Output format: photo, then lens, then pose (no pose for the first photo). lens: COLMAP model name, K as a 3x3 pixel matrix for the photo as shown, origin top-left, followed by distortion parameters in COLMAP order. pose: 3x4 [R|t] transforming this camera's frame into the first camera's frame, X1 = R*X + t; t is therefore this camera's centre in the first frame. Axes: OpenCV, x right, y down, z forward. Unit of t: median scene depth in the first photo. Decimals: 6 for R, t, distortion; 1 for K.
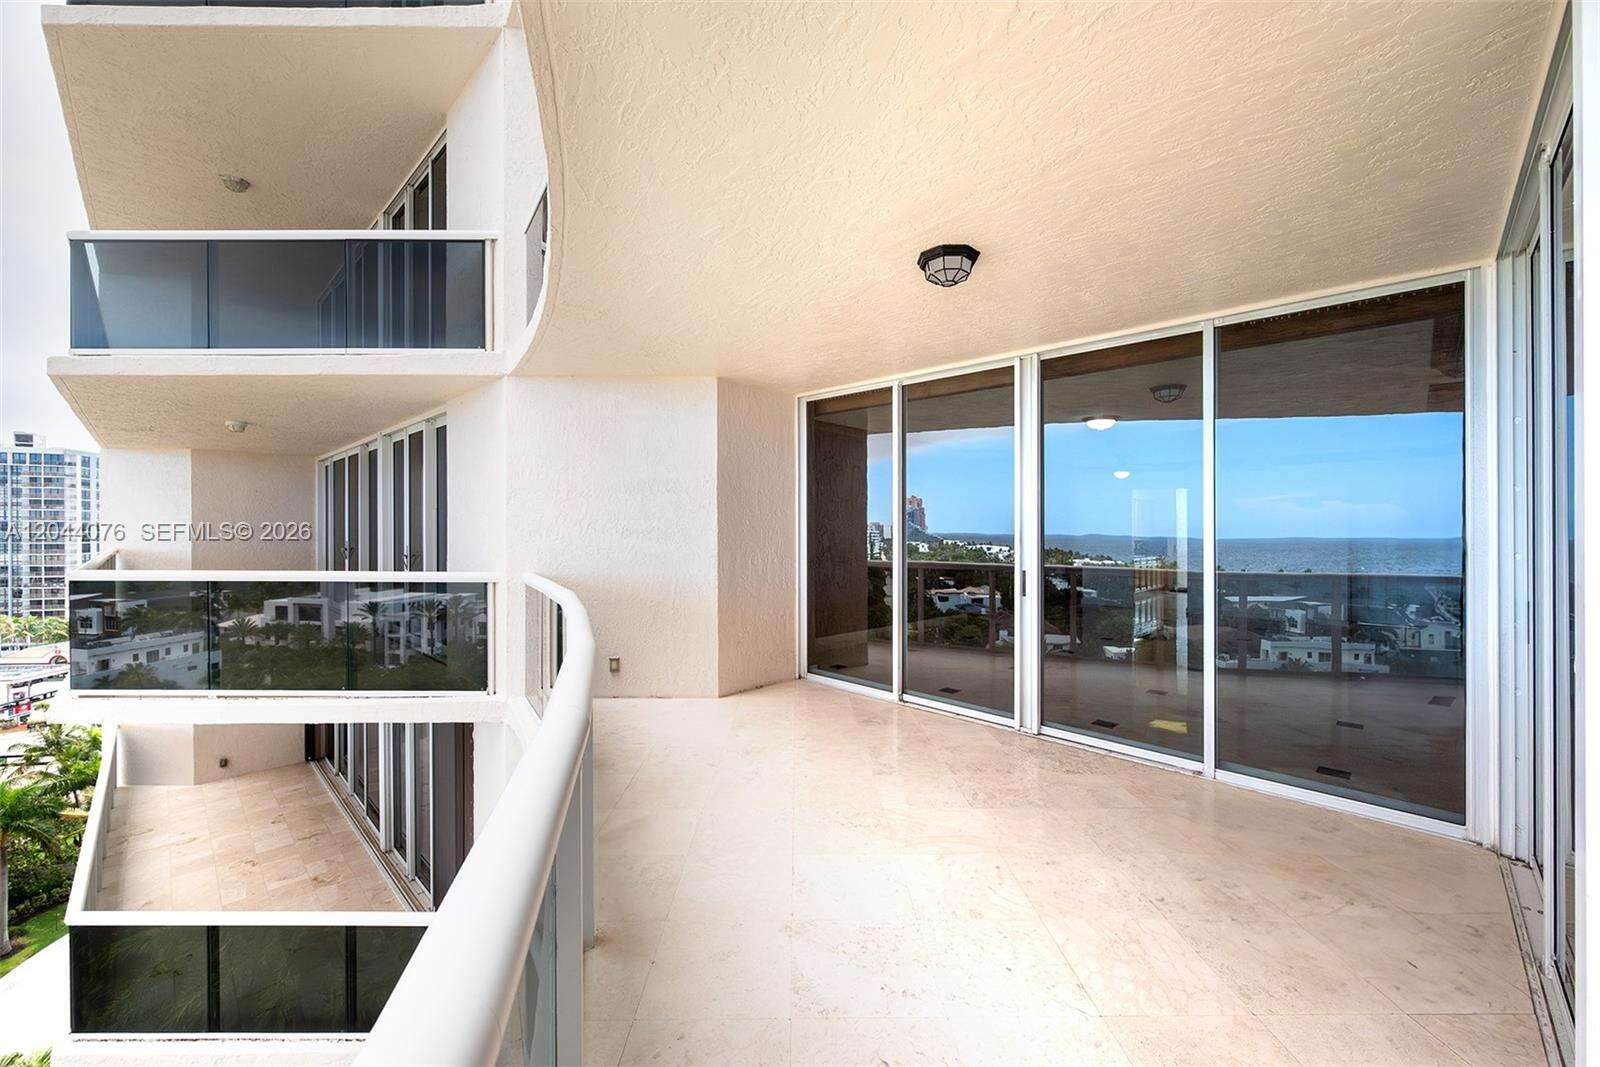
lens RADIAL K [[632.3, 0, 798.2], [0, 632.3, 534.3], [0, 0, 1]] dist [-0.002260, 0.000477]
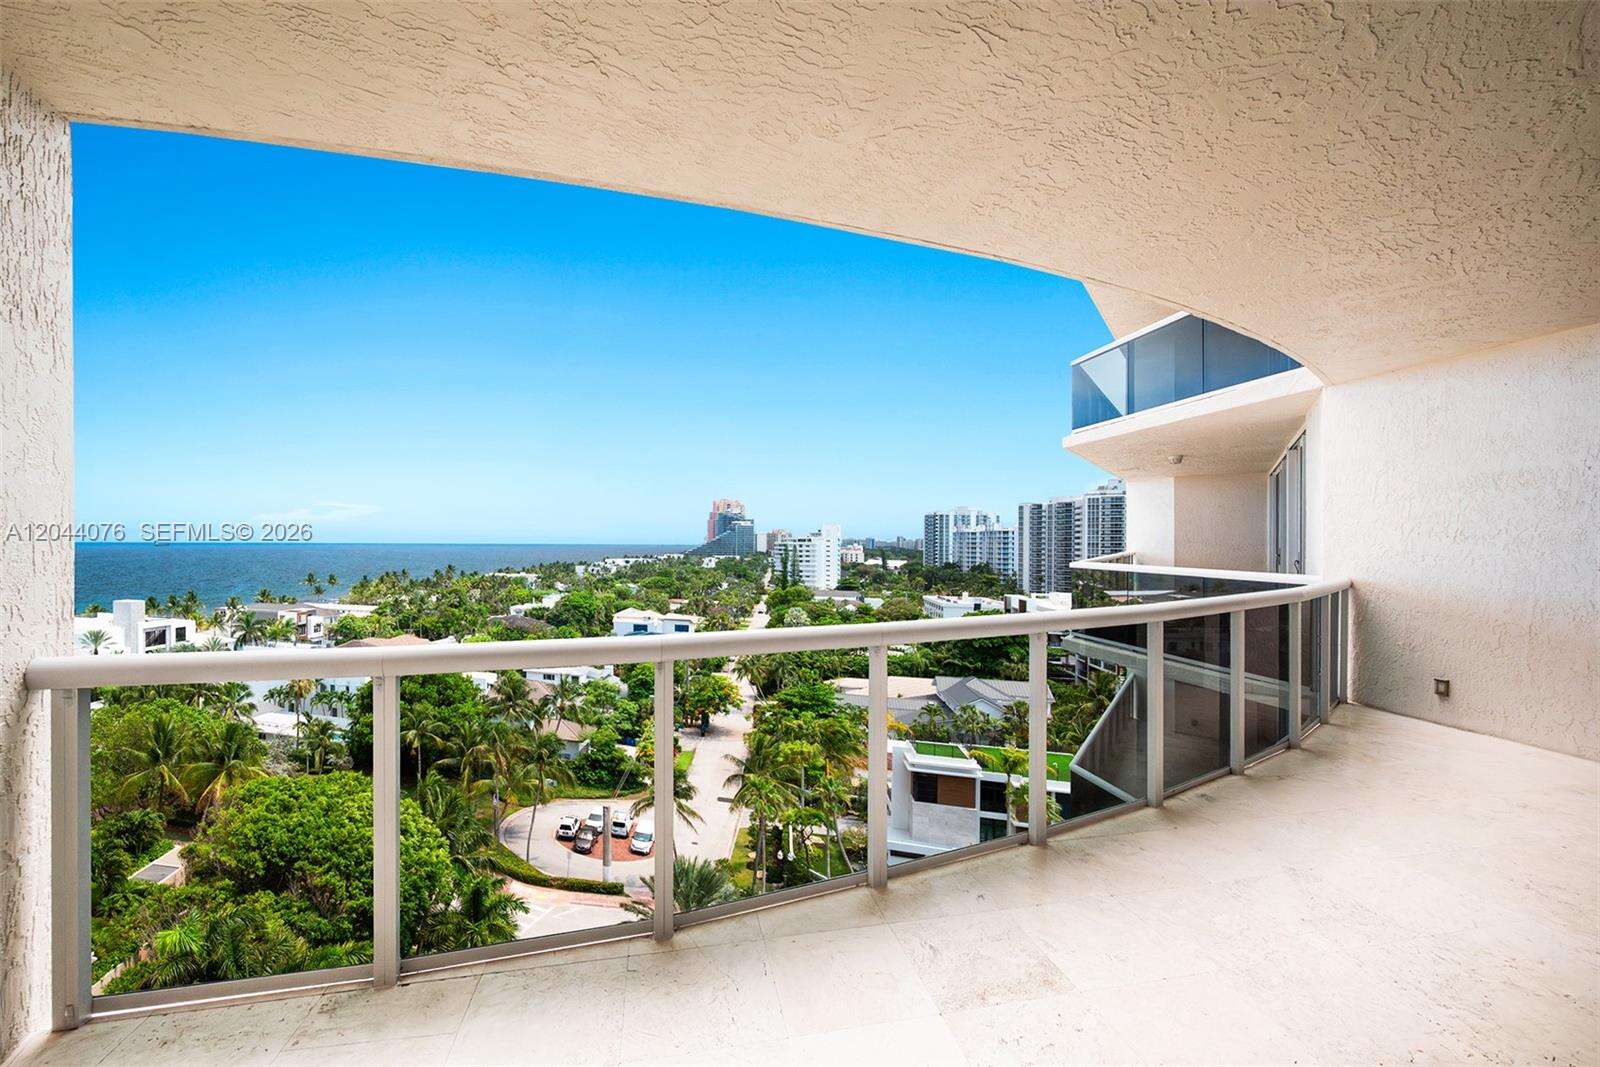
lens RADIAL K [[626.0, 0, 795.9], [0, 626.0, 542.3], [0, 0, 1]] dist [0.000441, 0.000393]
pose [[0.186537, 0.007644, -0.982418, 0.337966], [-0.013252, 0.999898, 0.005263, 0.009940], [0.982359, 0.012037, 0.186619, -0.043423]]
